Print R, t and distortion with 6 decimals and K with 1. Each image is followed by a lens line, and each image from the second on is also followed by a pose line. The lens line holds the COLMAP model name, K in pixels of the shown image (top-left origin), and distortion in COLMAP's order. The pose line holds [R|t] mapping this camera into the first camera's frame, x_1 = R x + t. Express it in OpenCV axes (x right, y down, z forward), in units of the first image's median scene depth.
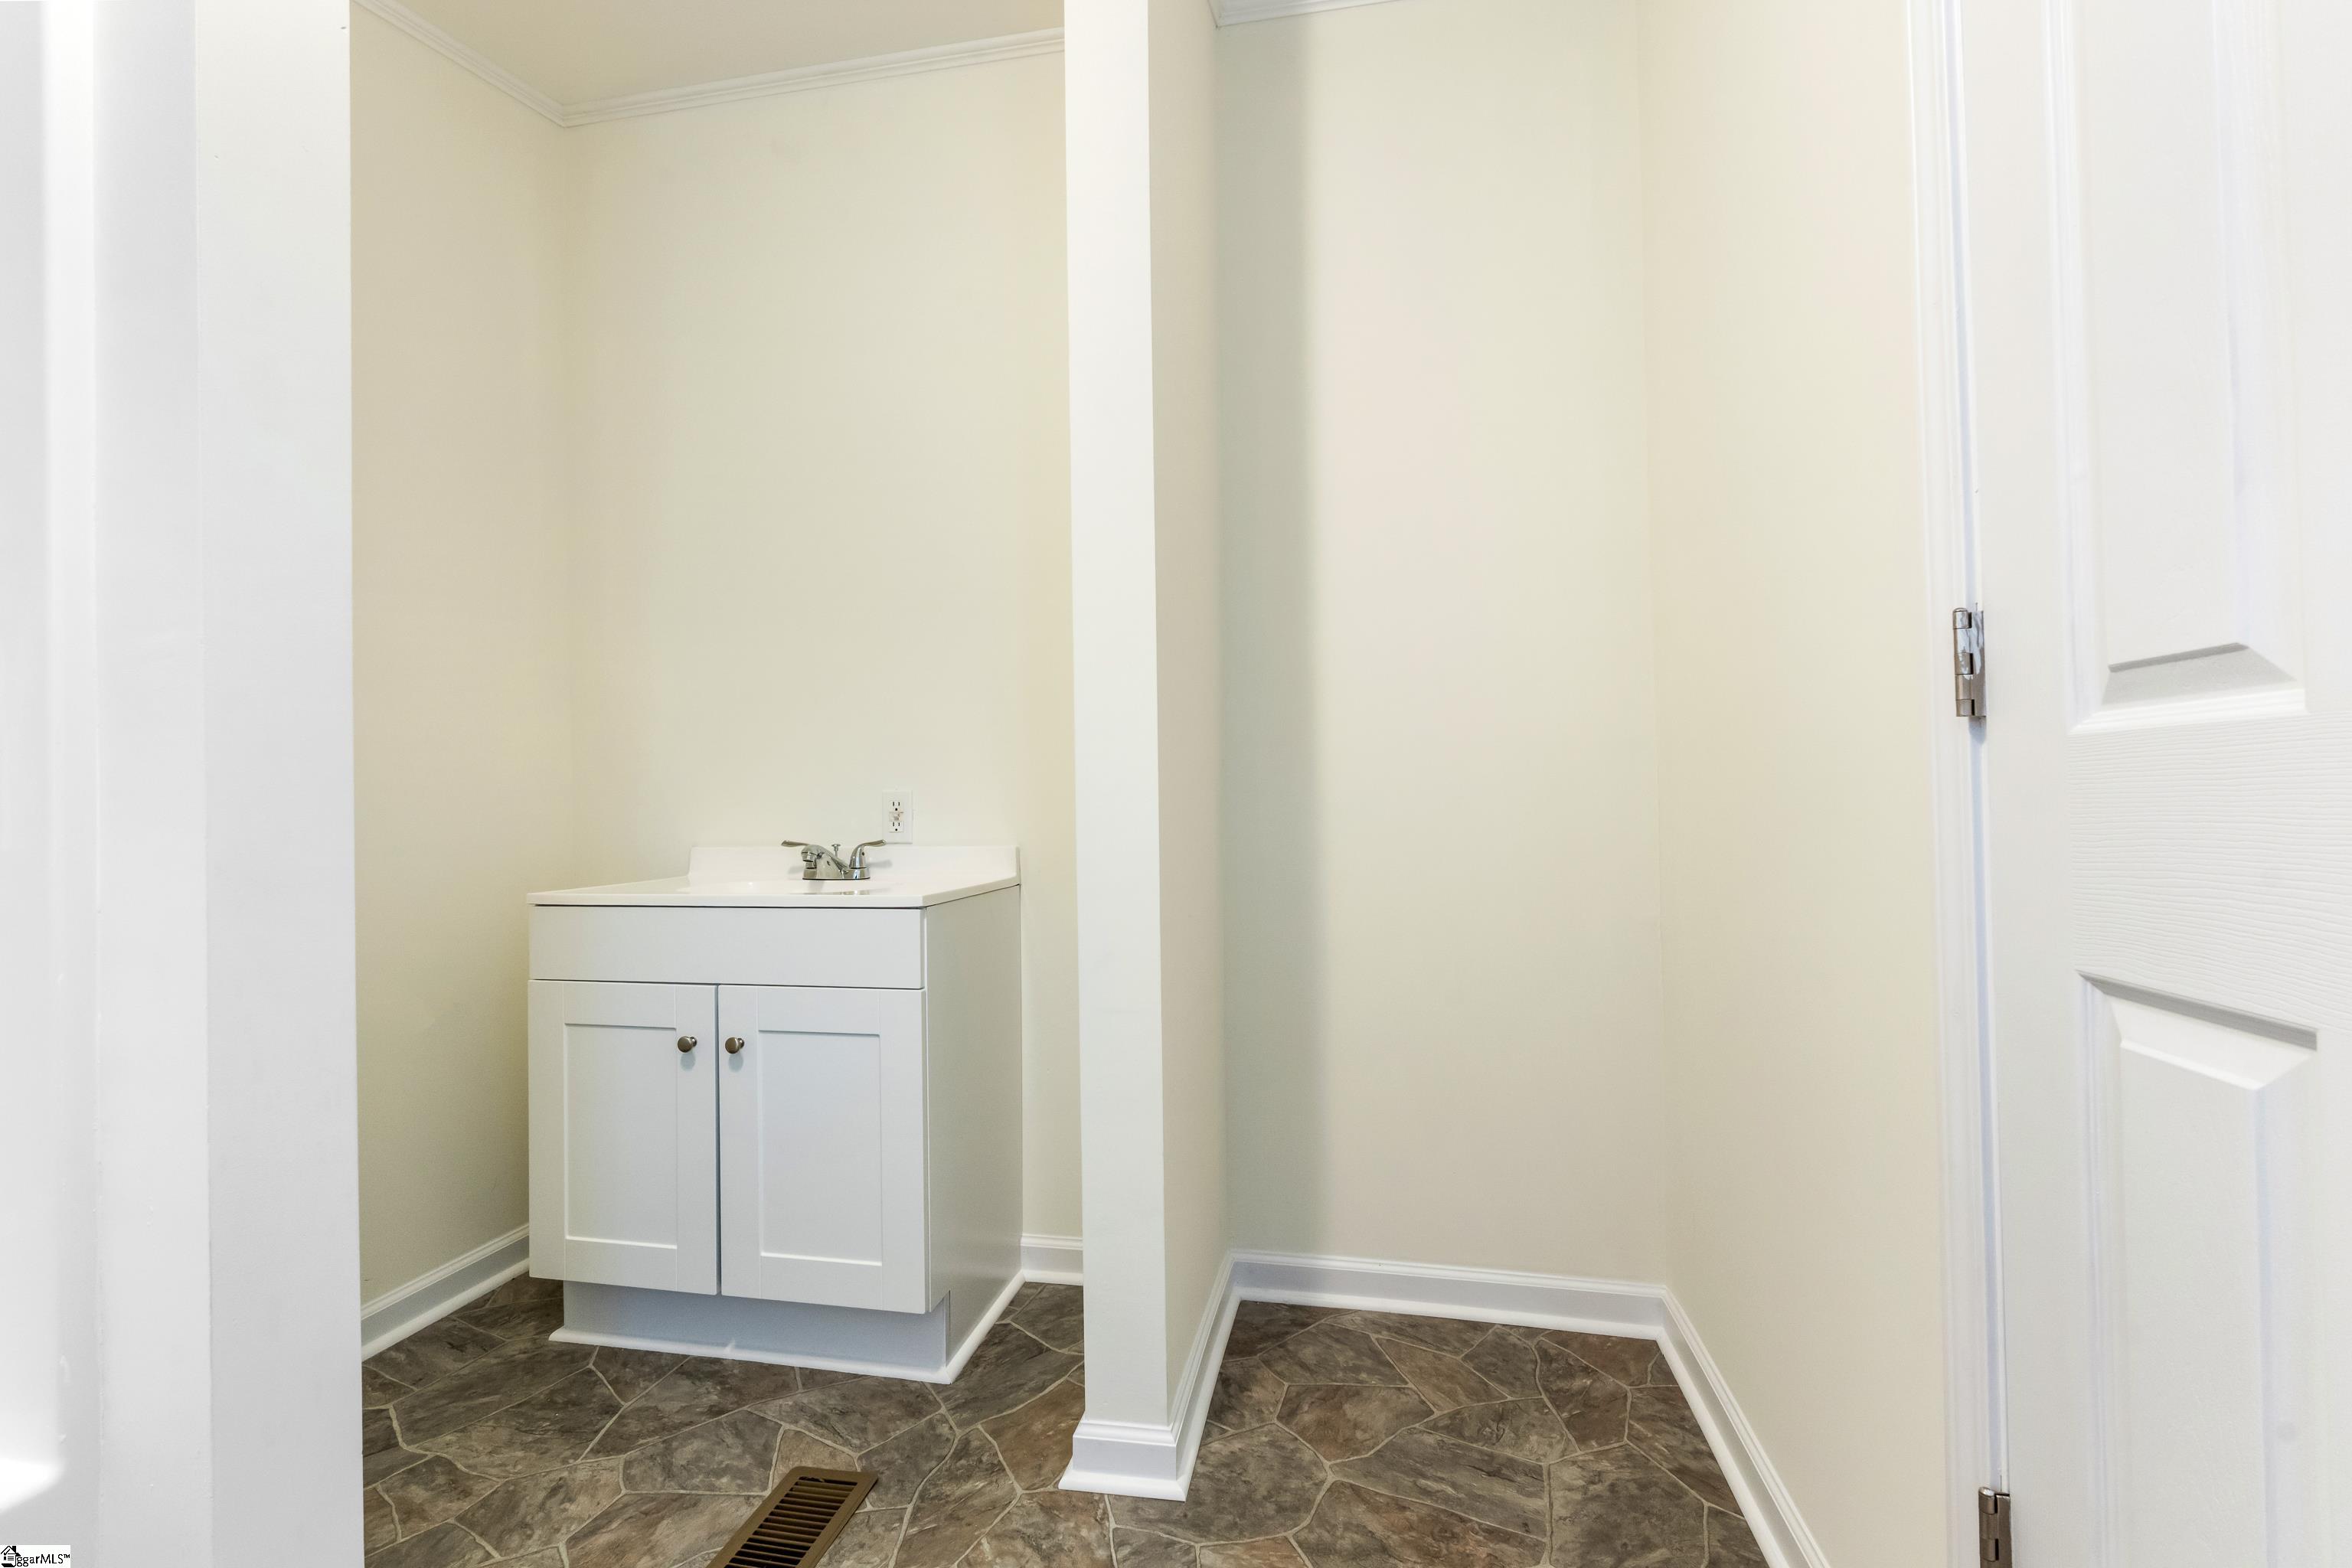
lens RADIAL K [[1038.4, 0, 1180.3], [0, 1038.4, 788.0], [0, 0, 1]] dist [-0.003325, -0.000483]
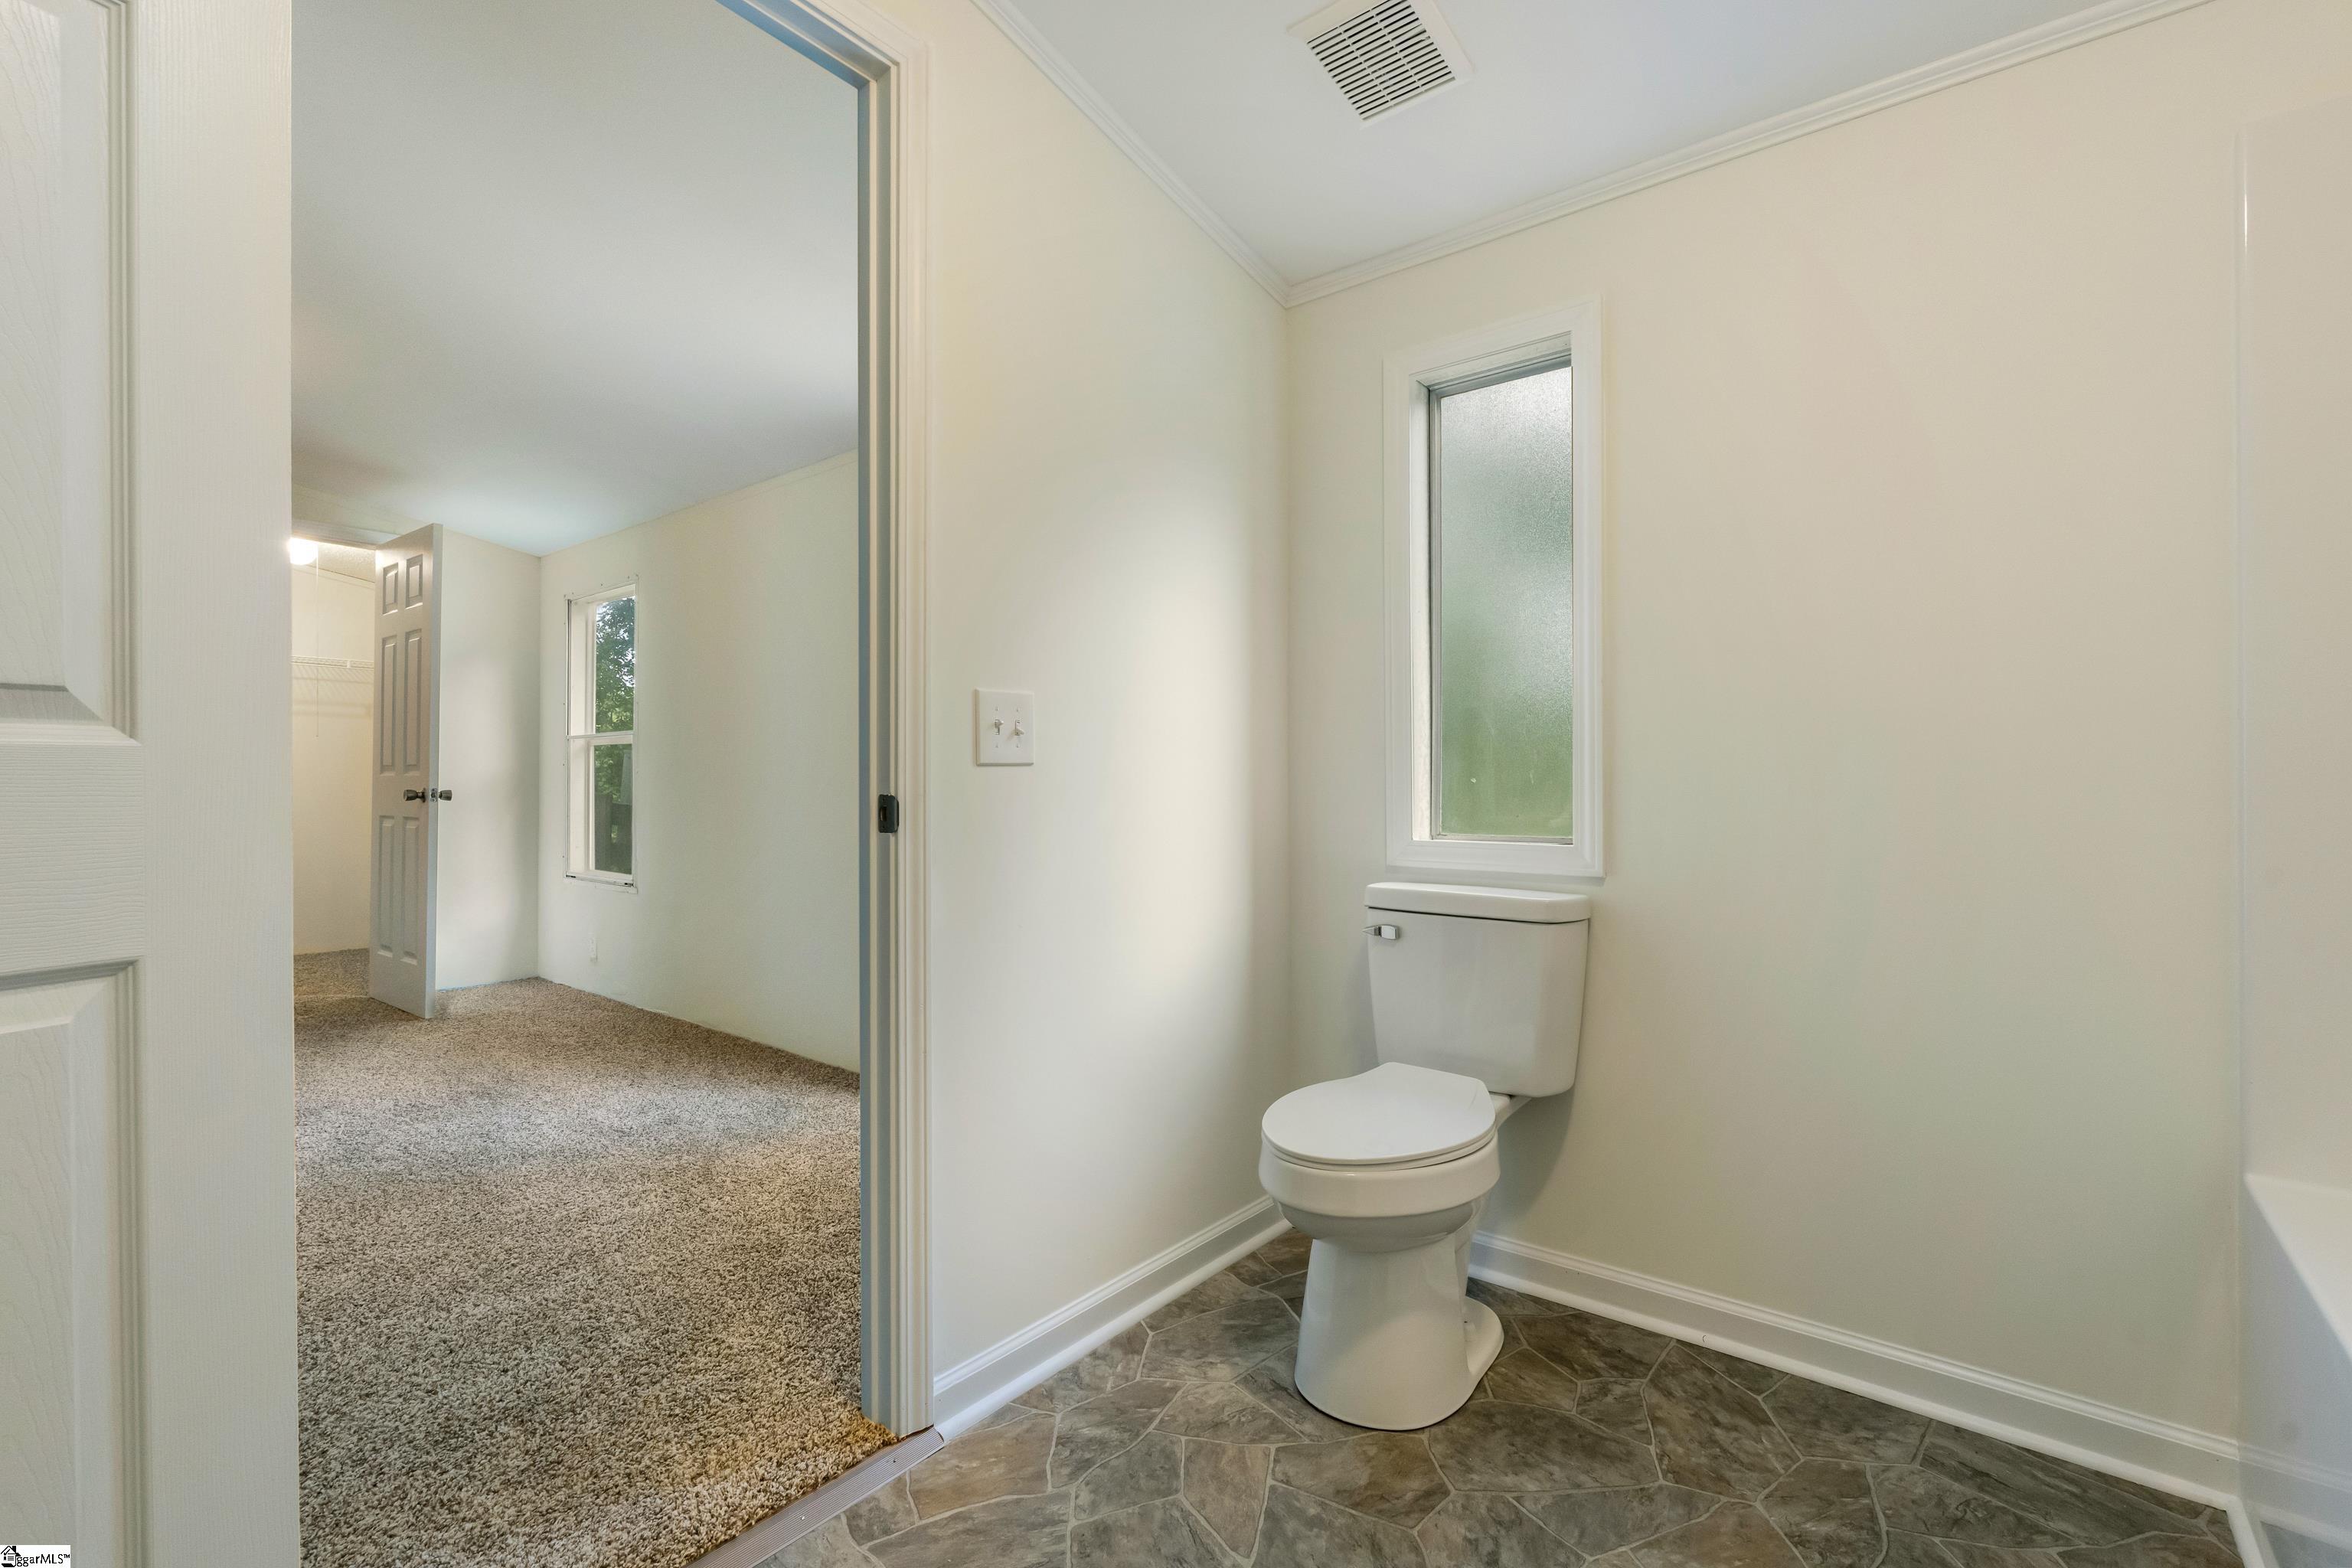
lens RADIAL K [[1038.4, 0, 1177.8], [0, 1038.4, 781.6], [0, 0, 1]] dist [-0.003325, -0.000483]
pose [[-0.887607, 0.011543, 0.460456, -0.128814], [0.004977, 0.999868, -0.015470, 0.018604], [-0.460574, -0.011439, -0.887548, 2.144714]]
